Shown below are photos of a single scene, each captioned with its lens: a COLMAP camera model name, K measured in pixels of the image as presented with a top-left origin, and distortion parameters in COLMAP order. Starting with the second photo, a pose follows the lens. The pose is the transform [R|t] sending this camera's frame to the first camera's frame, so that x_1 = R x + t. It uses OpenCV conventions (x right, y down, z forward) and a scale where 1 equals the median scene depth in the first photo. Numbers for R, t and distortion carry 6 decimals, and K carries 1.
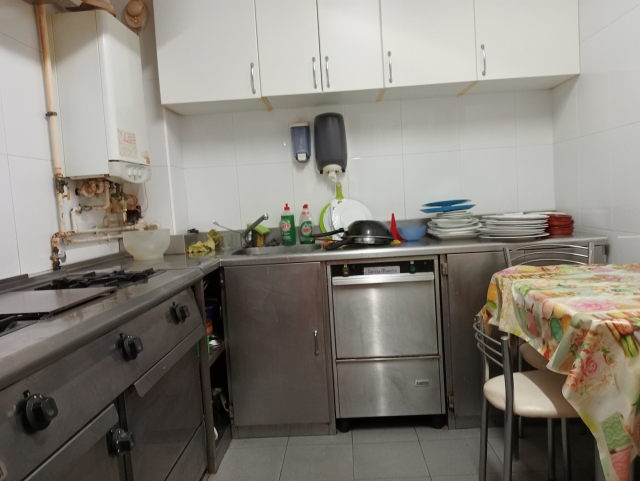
lens RADIAL K [[507.9, 0, 320.3], [0, 507.9, 242.1], [0, 0, 1]] dist [0.083547, -0.155530]
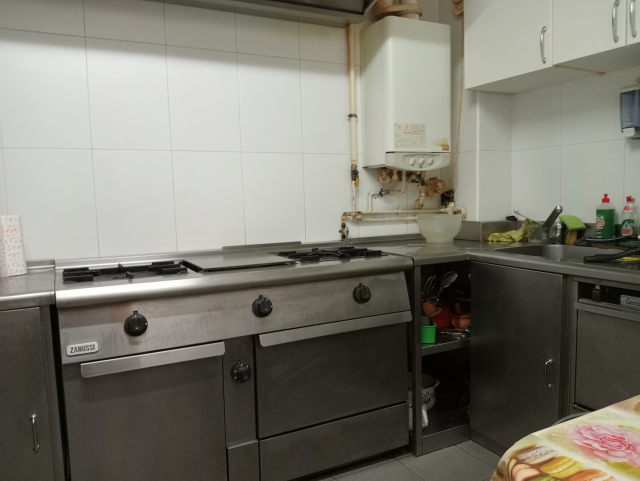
lens RADIAL K [[507.9, 0, 320.3], [0, 507.9, 242.1], [0, 0, 1]] dist [0.083547, -0.155530]
pose [[0.492713, 0.131495, -0.860199, 0.457402], [-0.072865, 0.991280, 0.109797, -0.065728], [0.867136, 0.008580, 0.497998, 0.271899]]
